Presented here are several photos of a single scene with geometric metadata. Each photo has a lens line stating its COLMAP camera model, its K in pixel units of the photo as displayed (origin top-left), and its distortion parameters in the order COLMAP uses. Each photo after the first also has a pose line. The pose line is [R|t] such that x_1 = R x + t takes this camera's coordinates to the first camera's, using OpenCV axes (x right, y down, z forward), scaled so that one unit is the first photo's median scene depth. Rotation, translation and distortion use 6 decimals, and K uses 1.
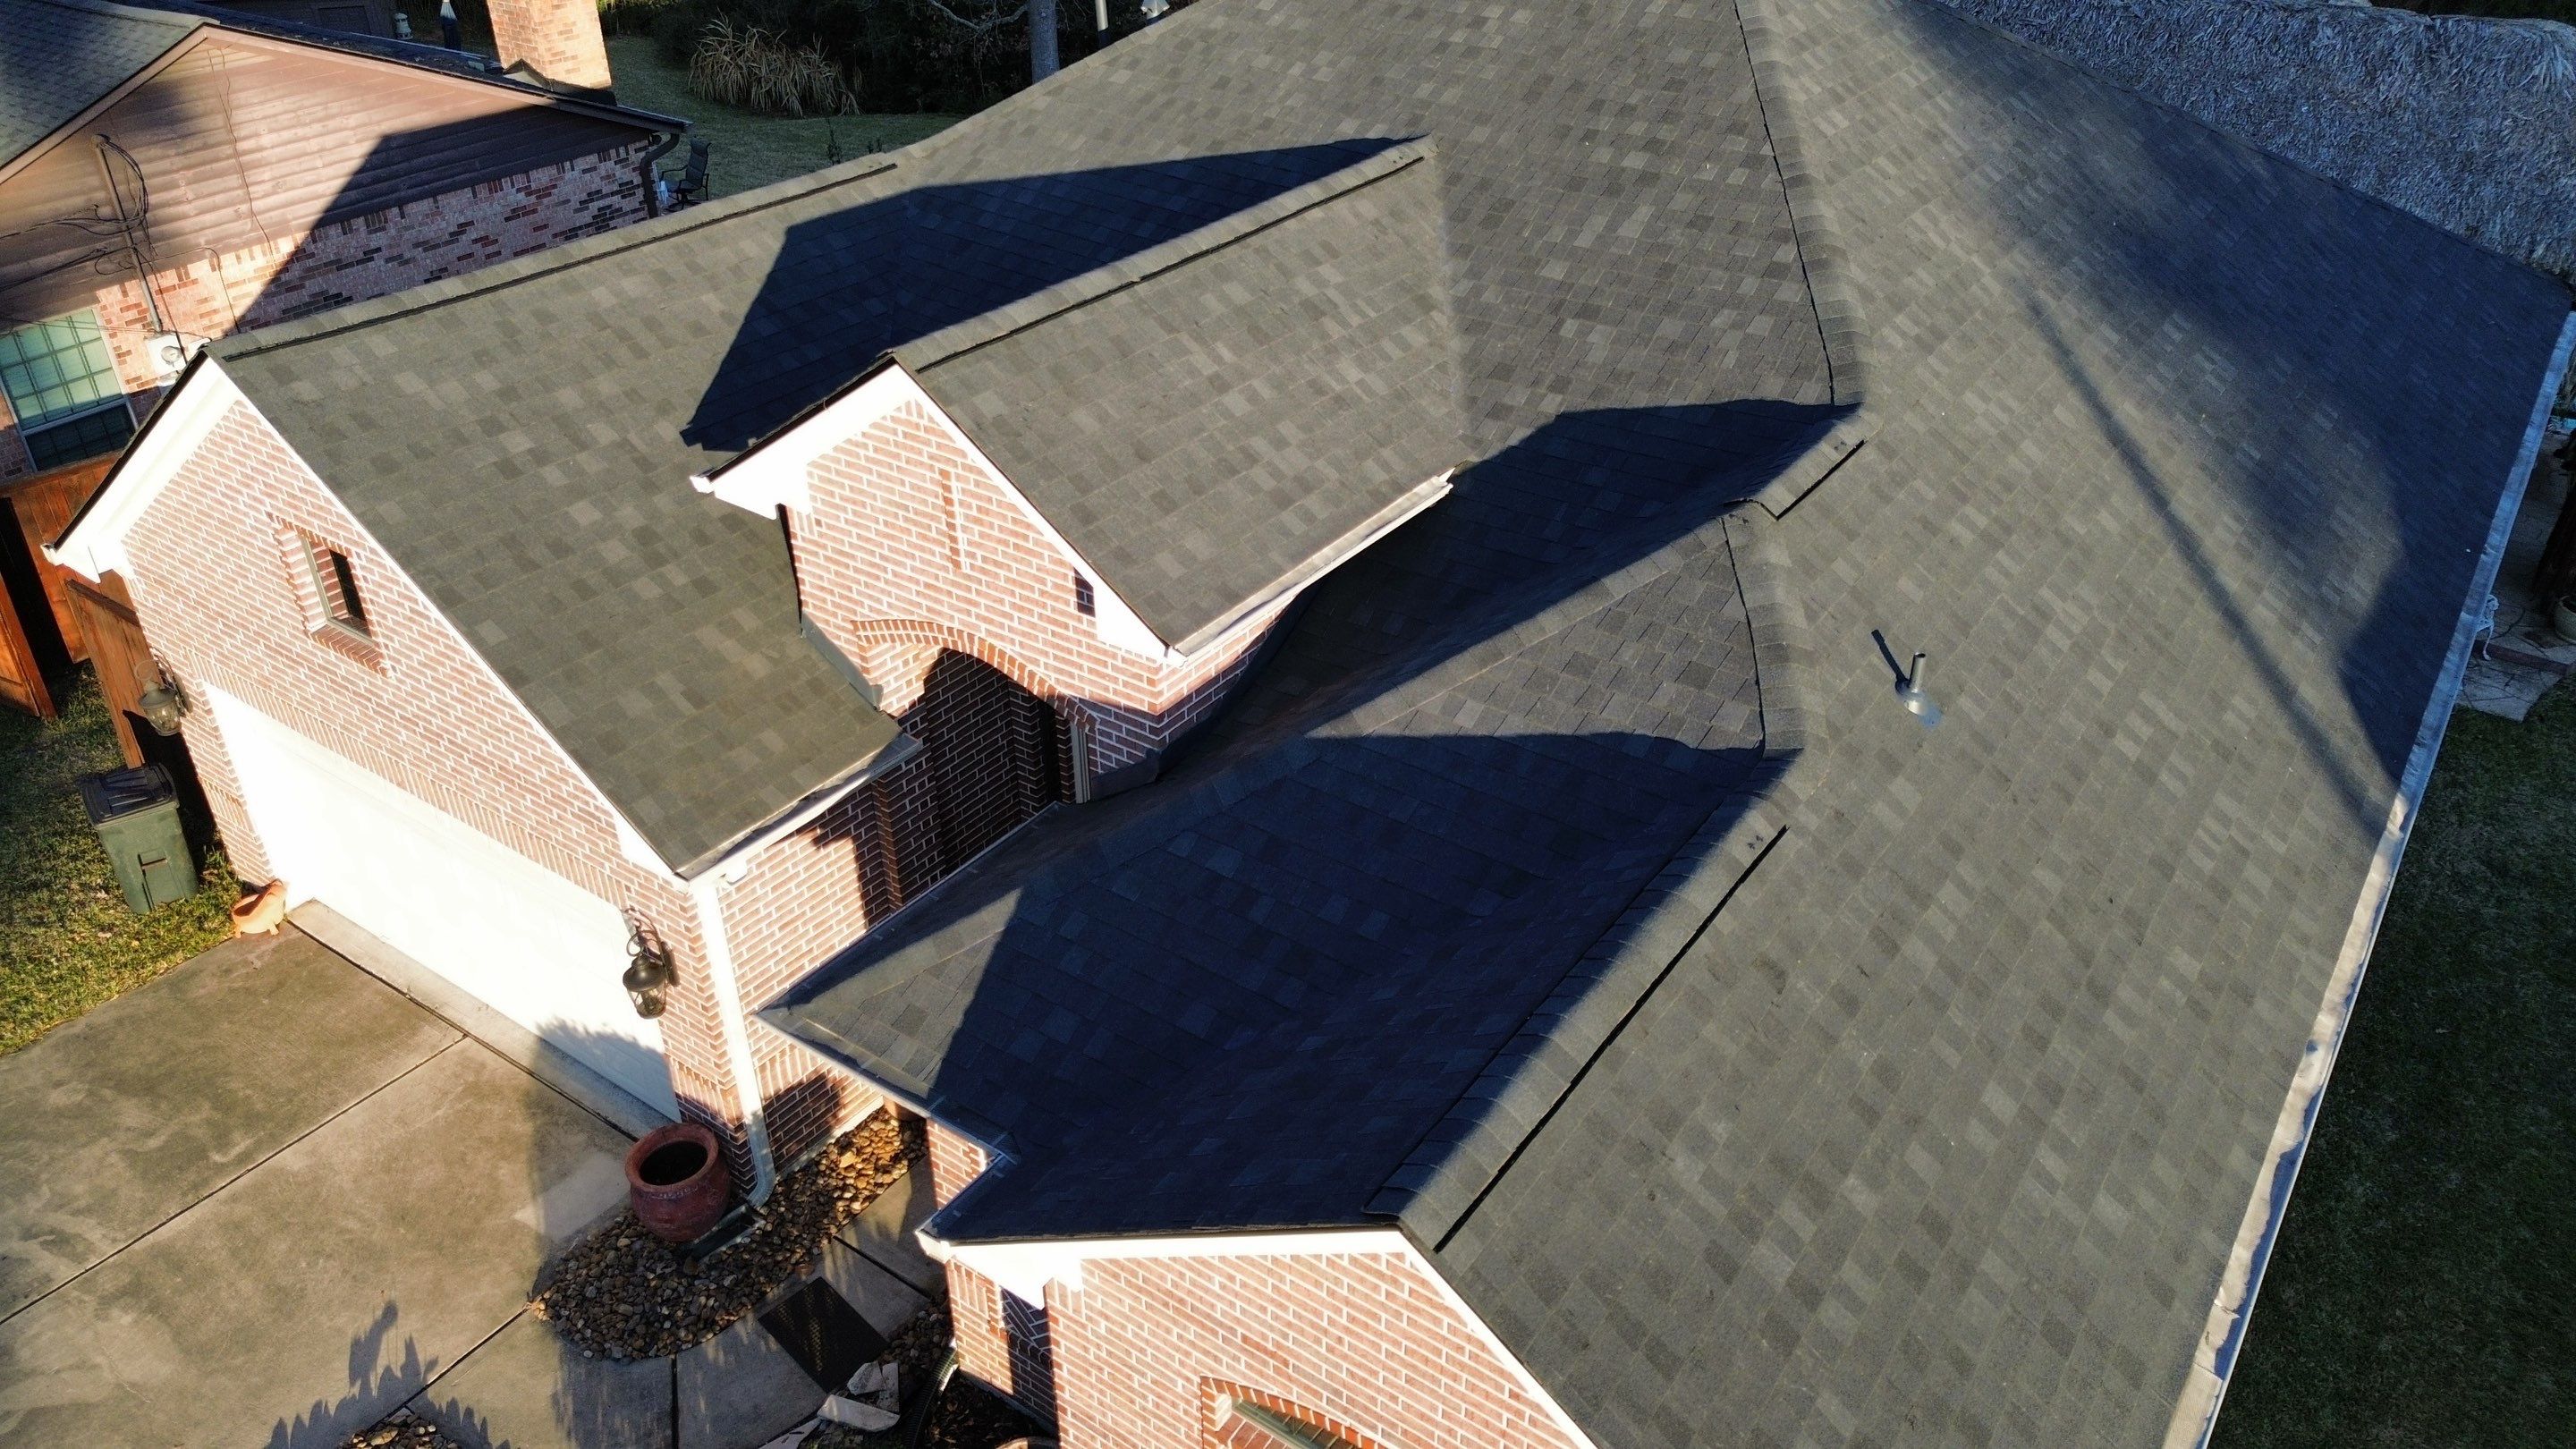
lens RADIAL K [[1822.4, 0, 1293.6], [0, 1822.4, 741.9], [0, 0, 1]] dist [0.080991, -0.081563]
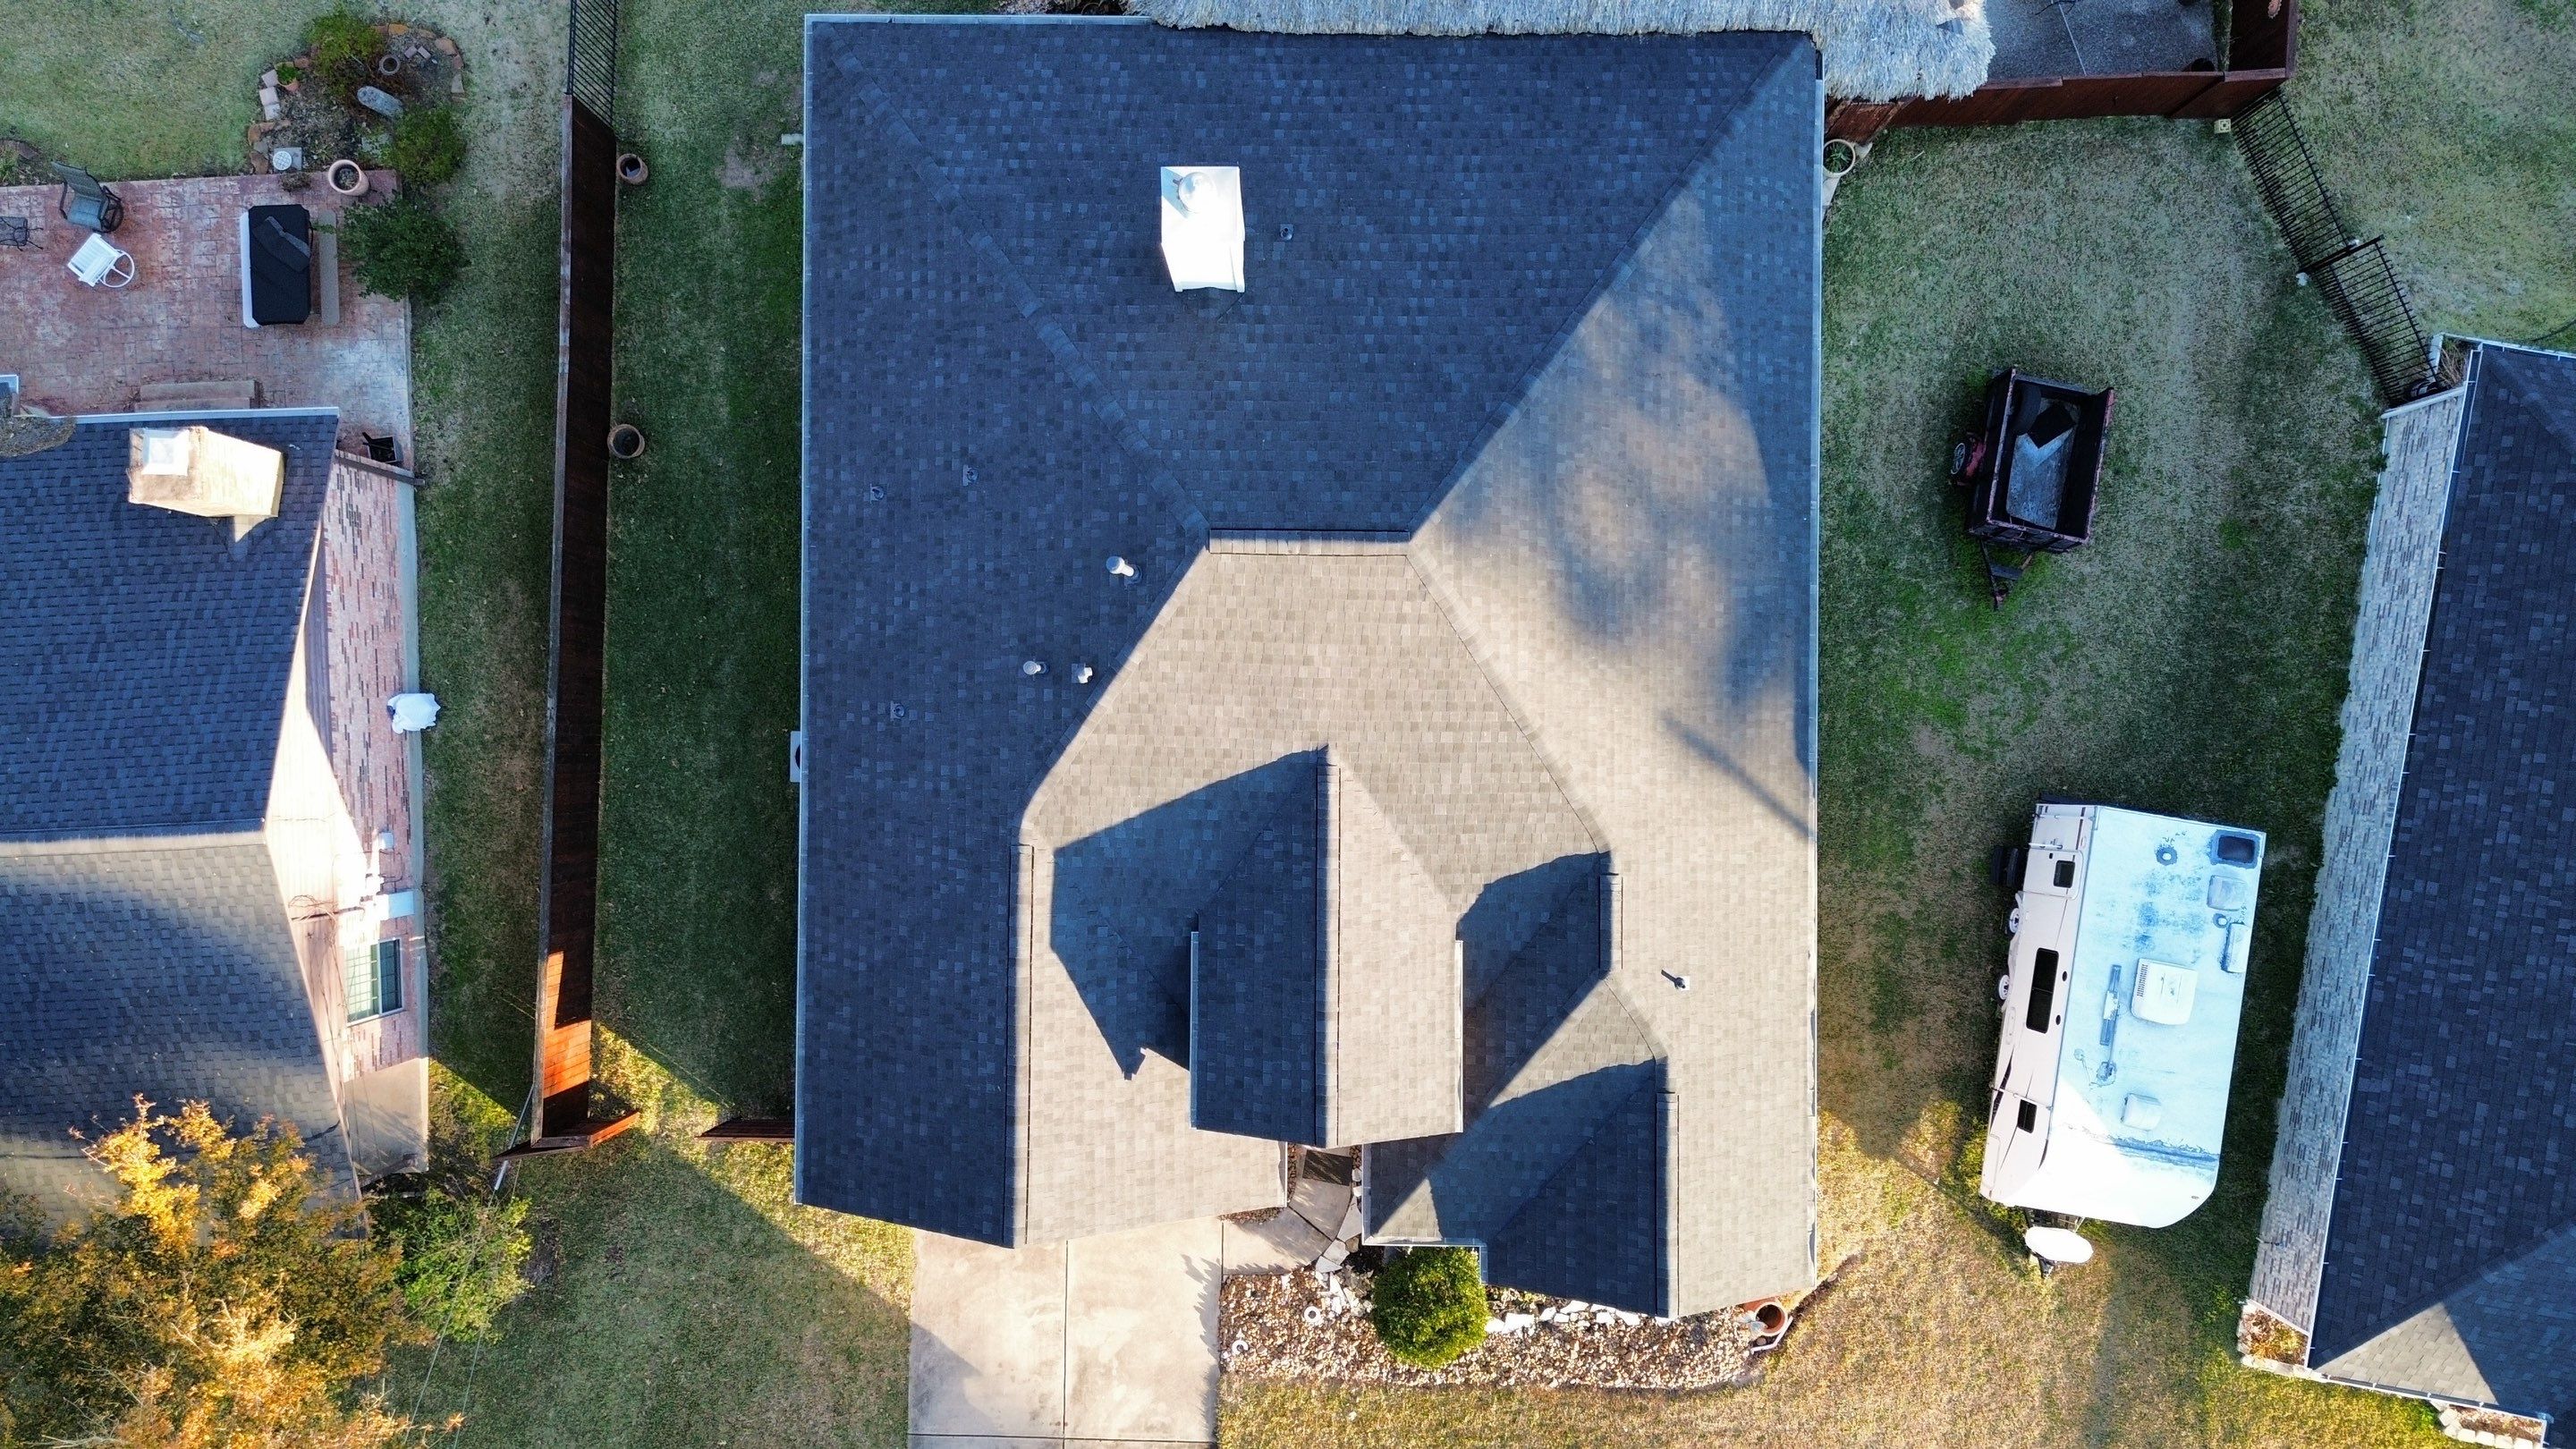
lens RADIAL K [[1822.4, 0, 1289.6], [0, 1822.4, 732.0], [0, 0, 1]] dist [0.080991, -0.081563]
pose [[0.822597, -0.568601, -0.005151, 0.058146], [0.316511, 0.450334, 0.834877, -1.871433], [-0.472392, -0.688398, 0.550412, 0.016985]]
